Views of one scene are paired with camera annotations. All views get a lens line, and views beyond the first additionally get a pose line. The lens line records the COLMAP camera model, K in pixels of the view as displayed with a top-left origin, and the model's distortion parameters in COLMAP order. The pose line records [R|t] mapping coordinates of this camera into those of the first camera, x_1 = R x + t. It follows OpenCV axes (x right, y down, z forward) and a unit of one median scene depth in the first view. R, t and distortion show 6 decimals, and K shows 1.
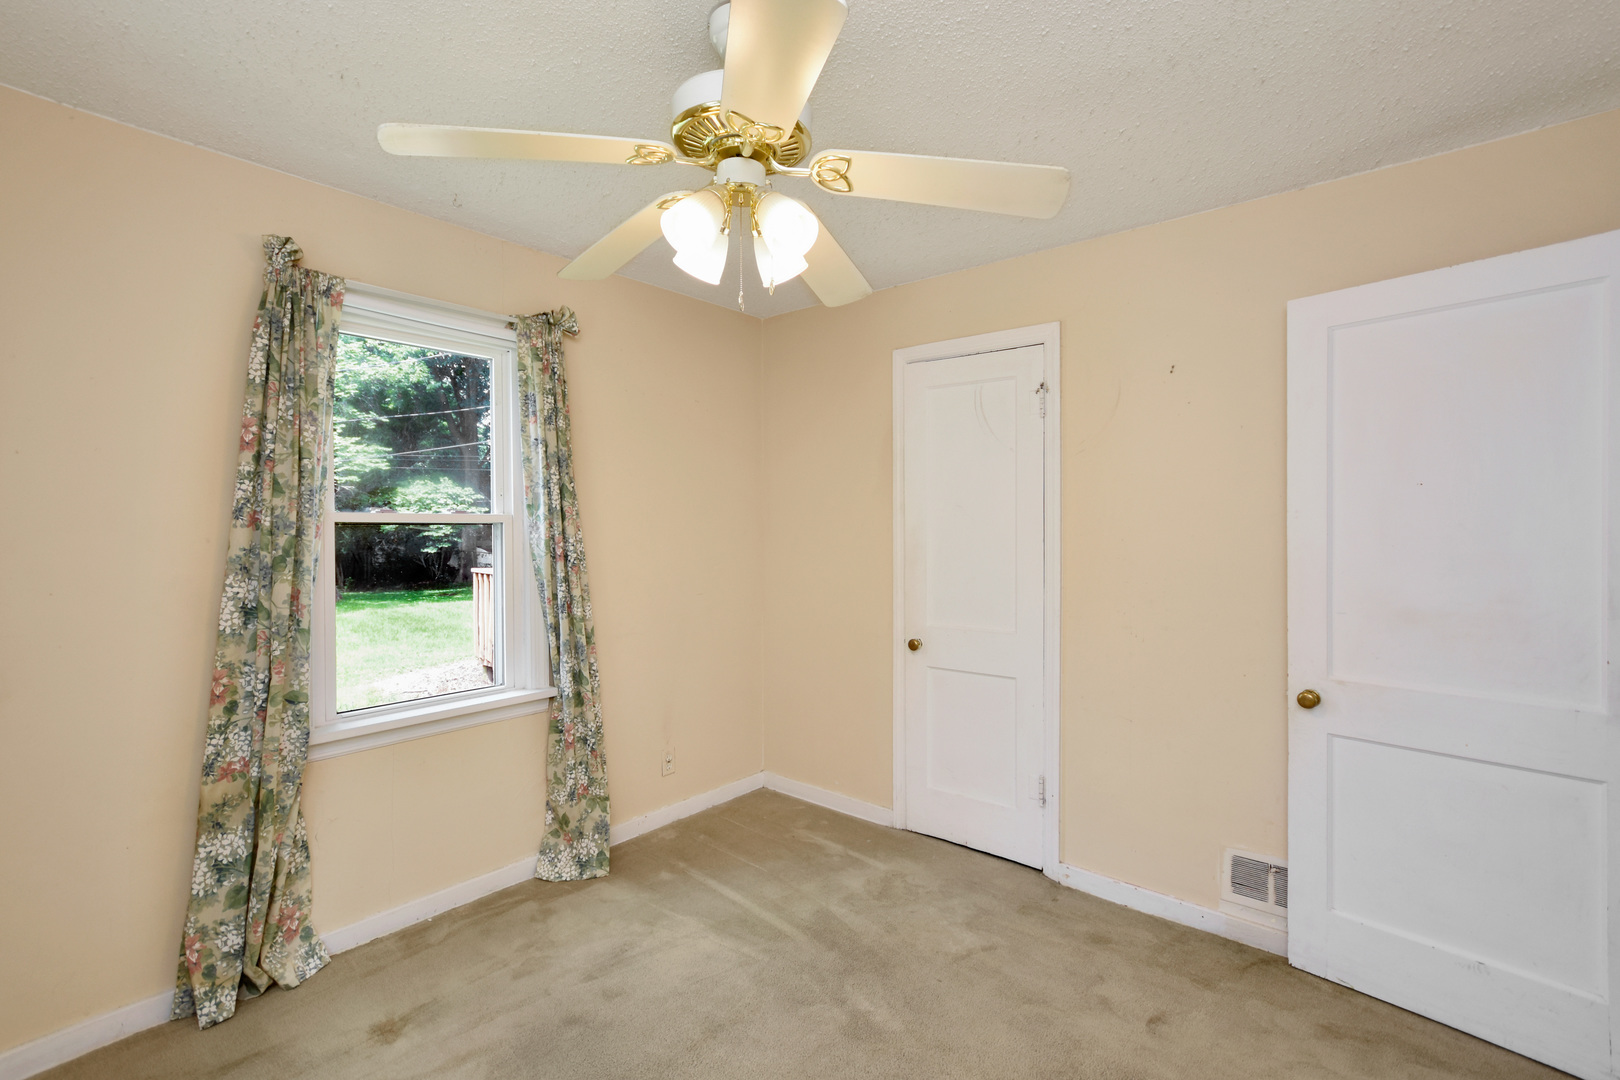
lens RADIAL K [[715.2, 0, 804.0], [0, 715.2, 531.7], [0, 0, 1]] dist [-0.003112, -0.005578]
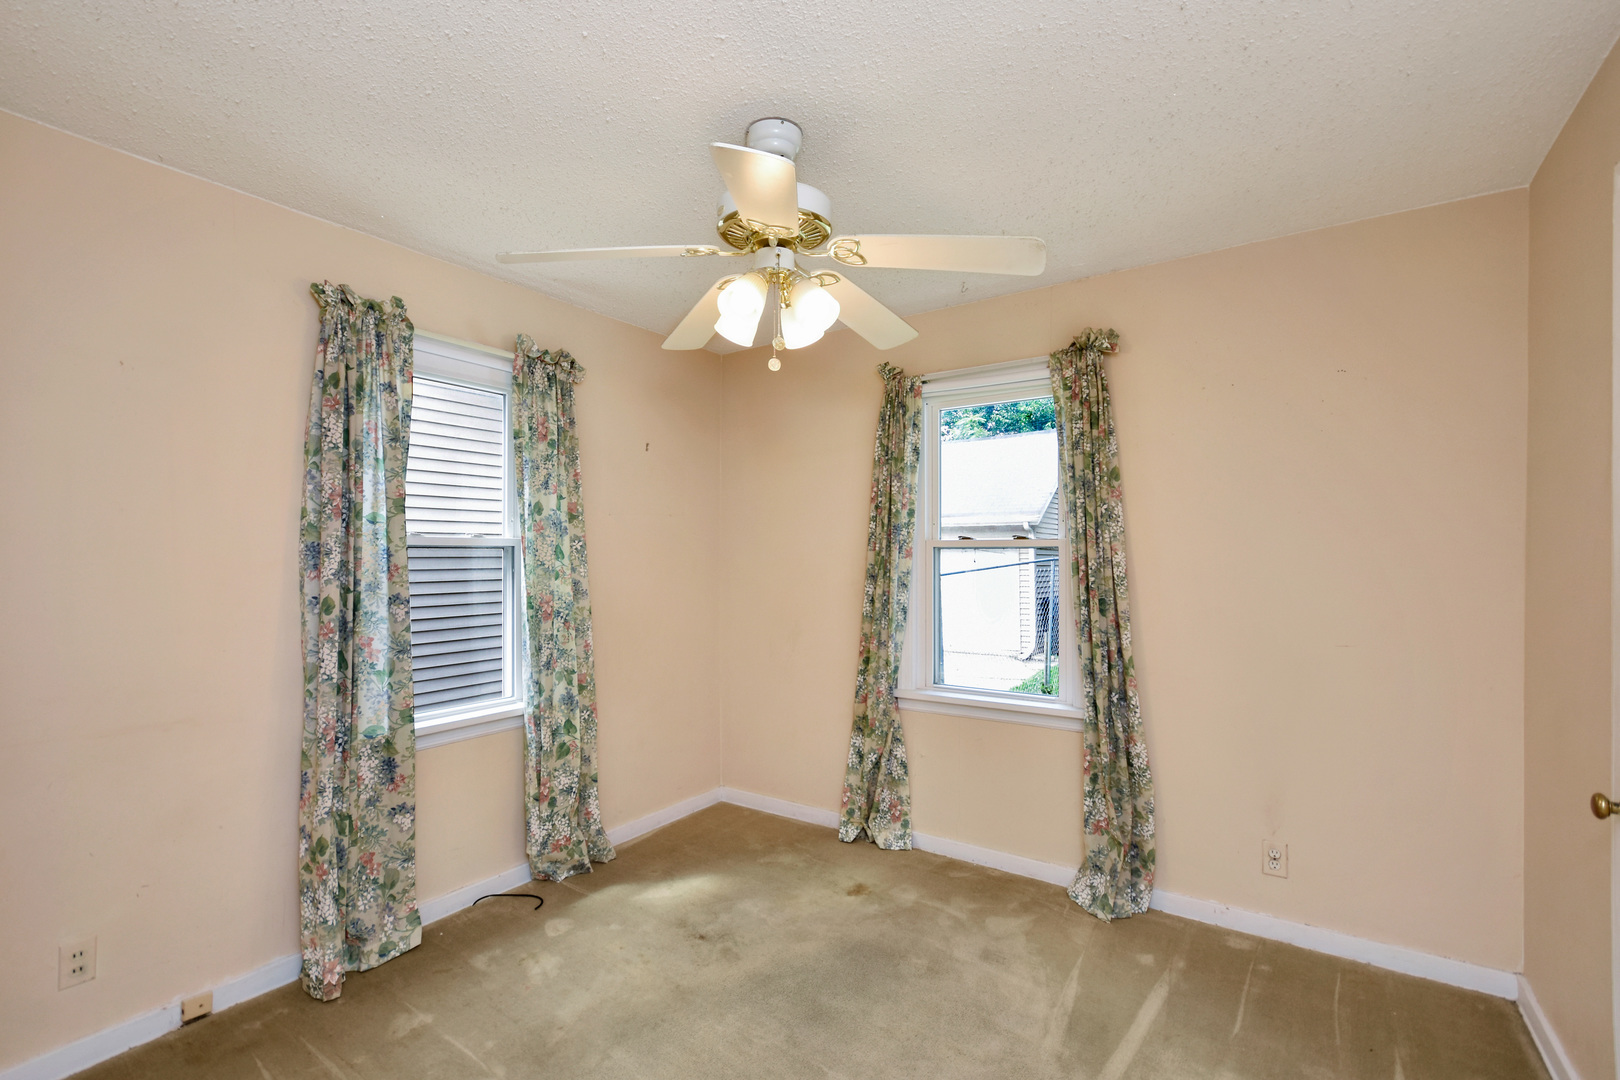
lens RADIAL K [[715.2, 0, 805.4], [0, 715.2, 555.9], [0, 0, 1]] dist [-0.003112, -0.005578]
pose [[0.105461, 0.005334, -0.994409, 0.752595], [-0.006850, 0.999966, 0.004637, -0.000745], [0.994400, 0.006322, 0.105494, 0.624325]]
